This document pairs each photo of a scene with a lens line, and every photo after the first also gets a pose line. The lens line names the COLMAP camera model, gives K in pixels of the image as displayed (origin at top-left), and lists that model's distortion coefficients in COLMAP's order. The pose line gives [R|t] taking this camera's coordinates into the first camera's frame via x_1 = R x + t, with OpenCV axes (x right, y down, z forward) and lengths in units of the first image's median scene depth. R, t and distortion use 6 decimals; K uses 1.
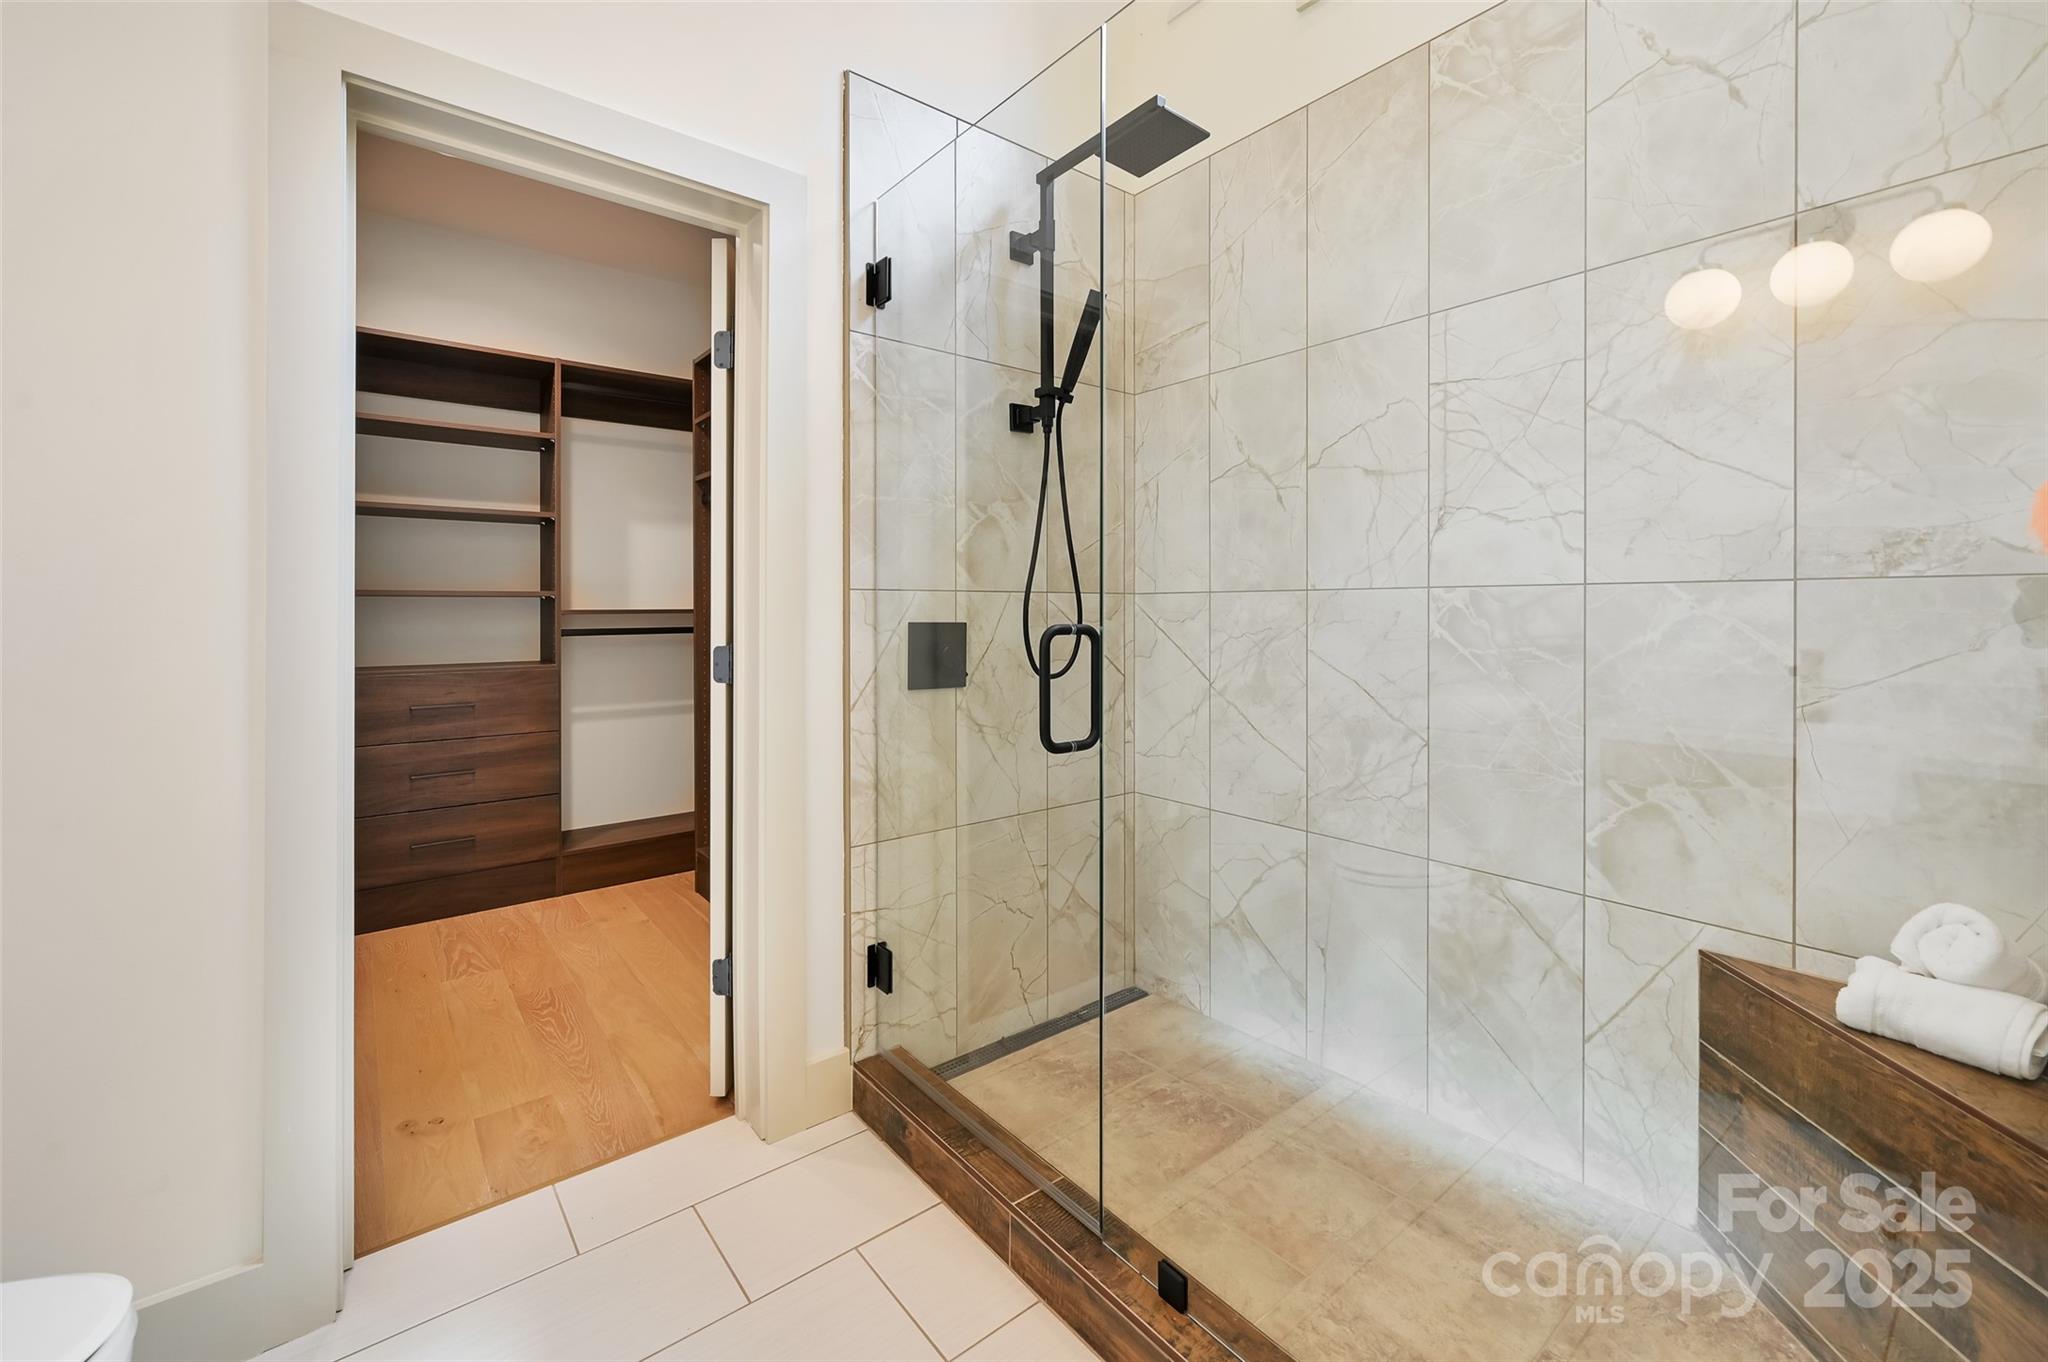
lens RADIAL K [[834.1, 0, 1010.2], [0, 834.1, 609.3], [0, 0, 1]] dist [-0.000734, -0.001974]
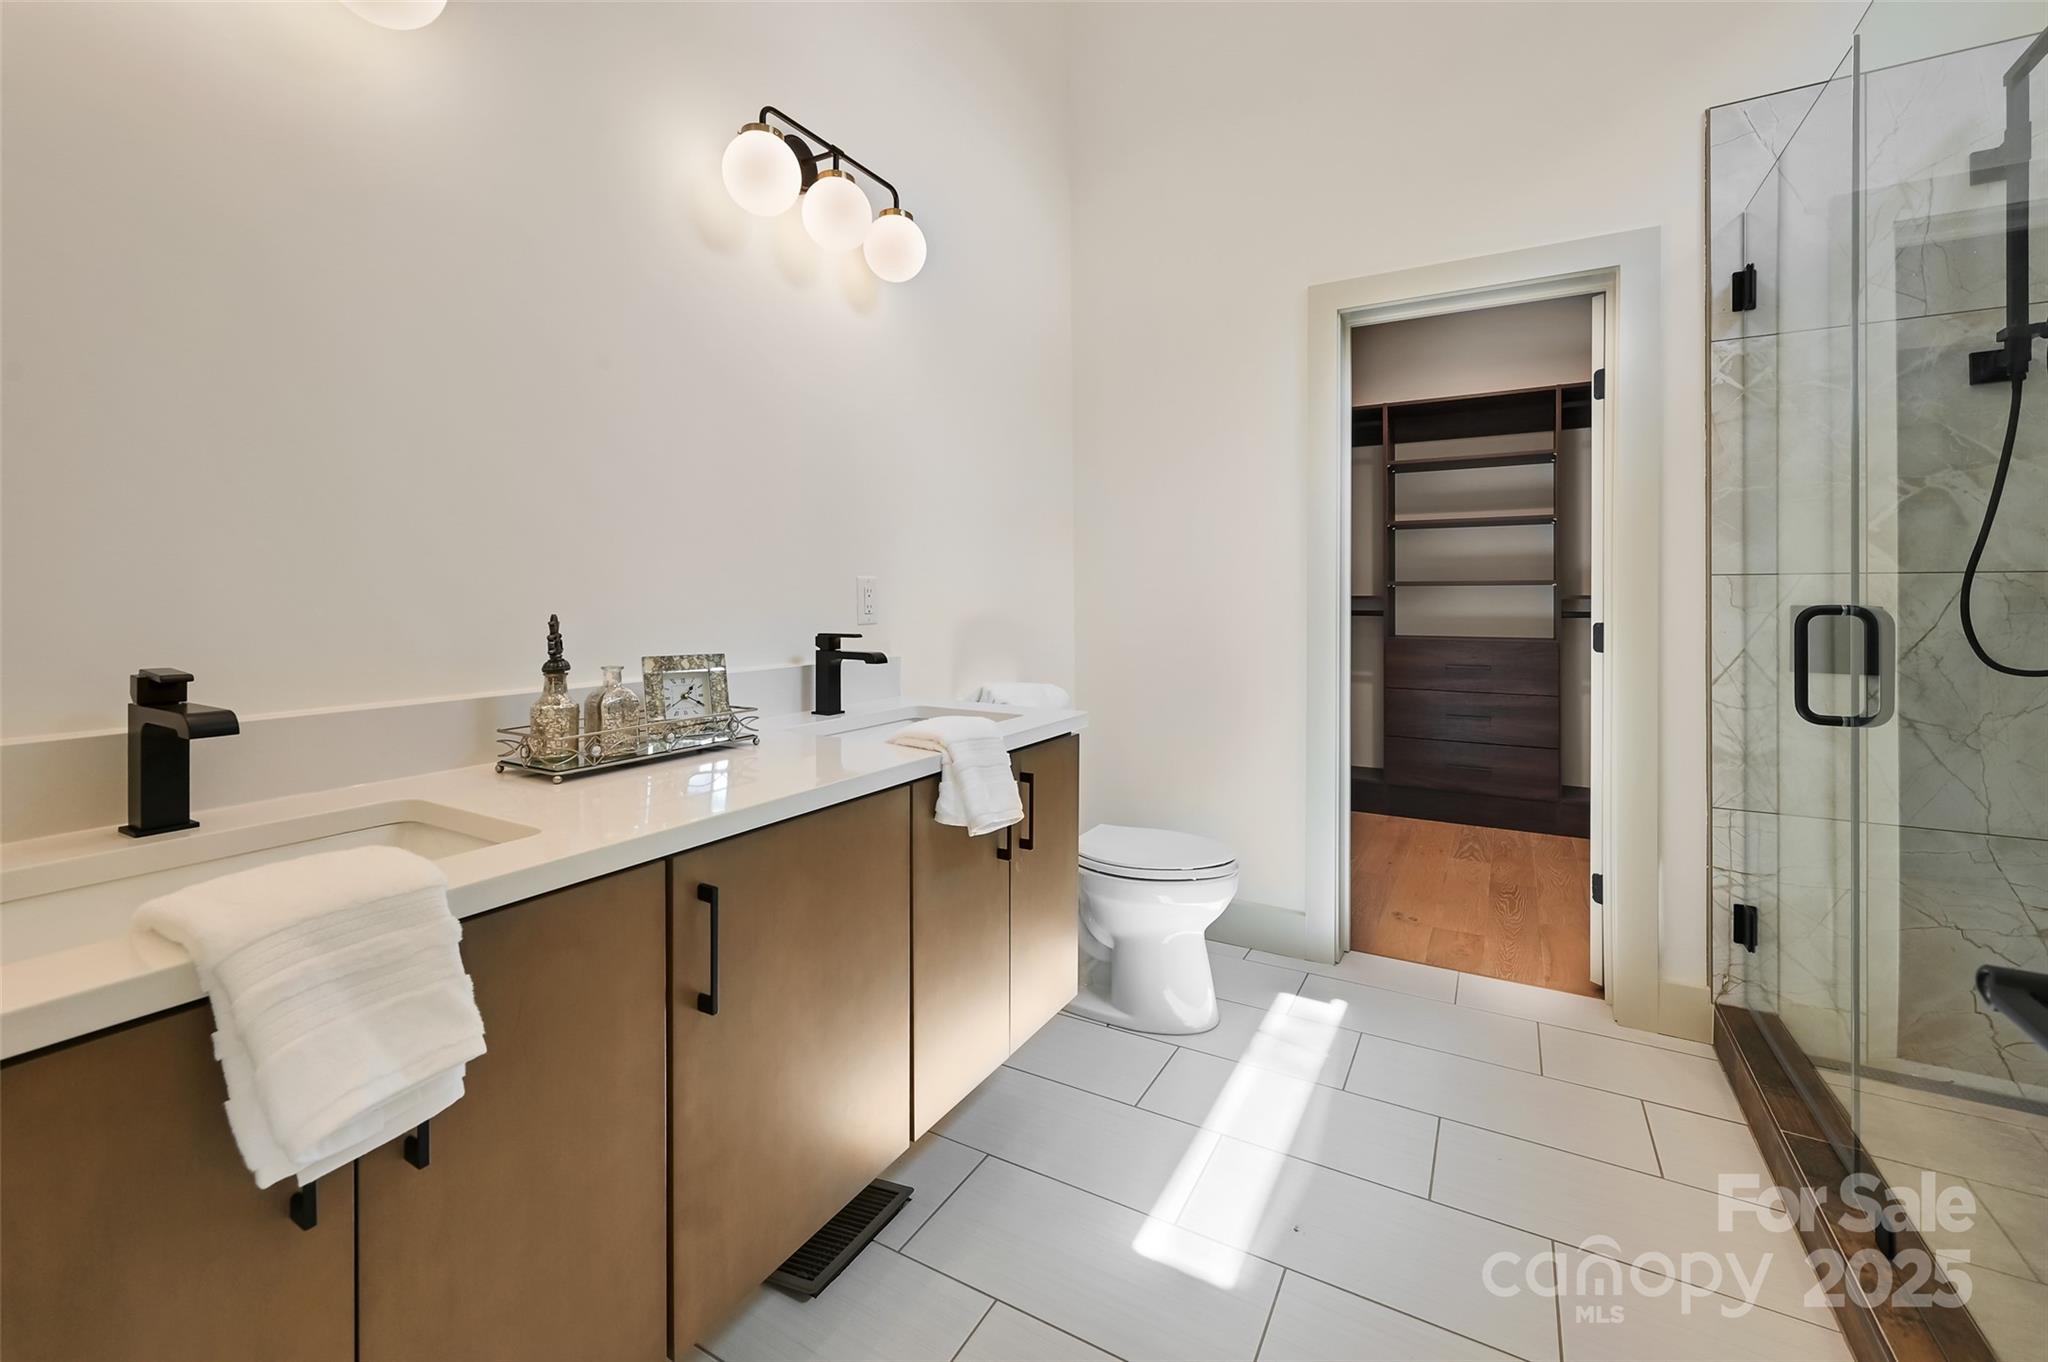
lens RADIAL K [[834.1, 0, 1042.5], [0, 834.1, 597.0], [0, 0, 1]] dist [-0.000734, -0.001974]
pose [[0.383238, -0.001002, -0.923649, 0.484616], [0.001380, 0.999999, -0.000512, 0.004605], [0.923649, -0.001079, 0.383239, -0.244255]]
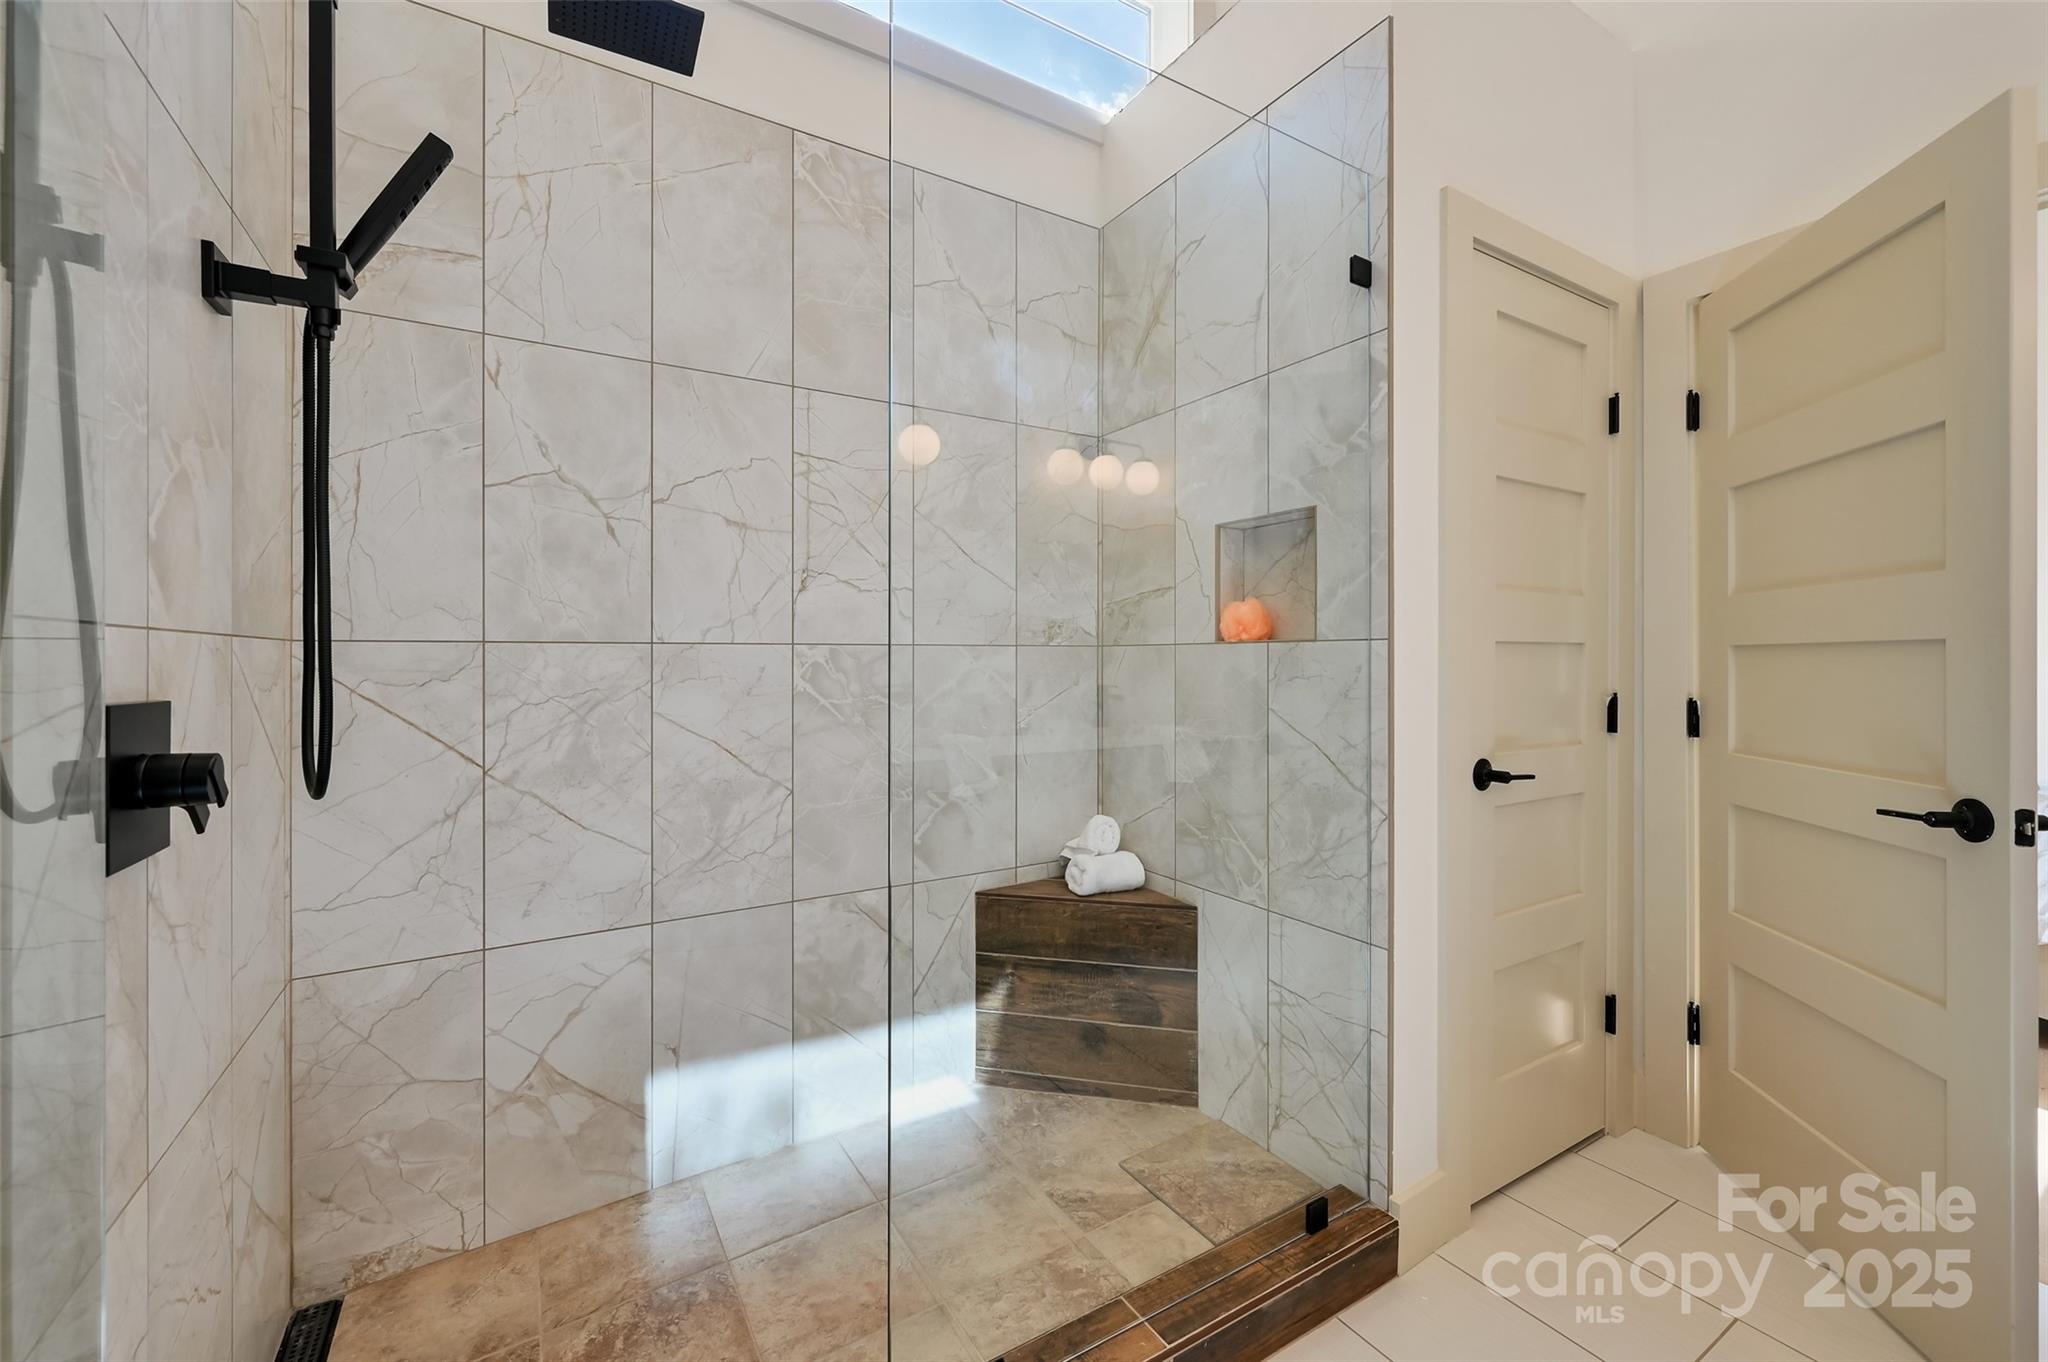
lens RADIAL K [[834.1, 0, 1013.5], [0, 834.1, 656.0], [0, 0, 1]] dist [-0.000734, -0.001974]
pose [[0.122803, 0.003931, 0.992423, -0.473118], [0.001172, 0.999991, -0.004106, -0.005802], [-0.992430, 0.001667, 0.122797, 0.545942]]
